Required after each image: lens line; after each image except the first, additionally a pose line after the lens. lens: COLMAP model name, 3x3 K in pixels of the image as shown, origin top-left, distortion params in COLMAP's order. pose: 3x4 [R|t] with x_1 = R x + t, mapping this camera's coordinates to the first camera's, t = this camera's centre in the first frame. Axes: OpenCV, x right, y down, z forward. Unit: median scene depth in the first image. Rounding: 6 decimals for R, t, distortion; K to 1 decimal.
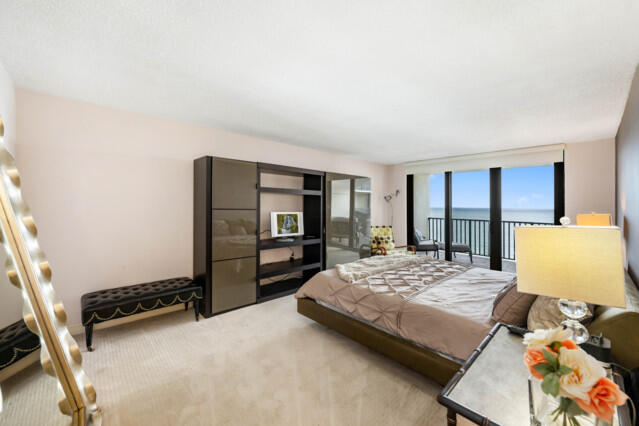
lens RADIAL K [[257.1, 0, 316.1], [0, 257.1, 209.1], [0, 0, 1]] dist [0.002138, 0.000122]
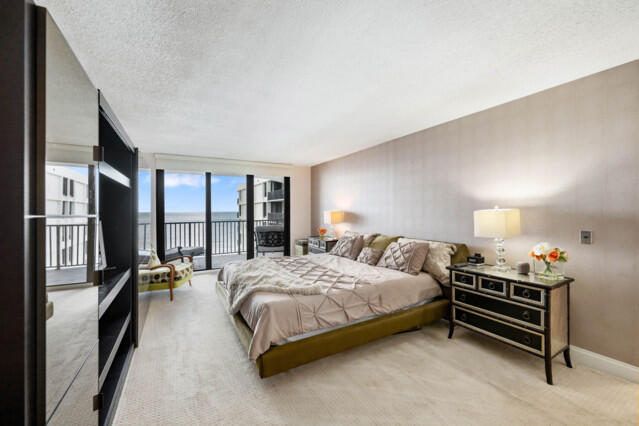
lens RADIAL K [[257.1, 0, 316.1], [0, 257.1, 209.1], [0, 0, 1]] dist [0.002138, 0.000122]
pose [[0.235580, -0.015501, 0.971731, -0.413046], [0.030529, 0.999497, 0.008543, -0.005232], [-0.971375, 0.027653, 0.235934, 0.465517]]
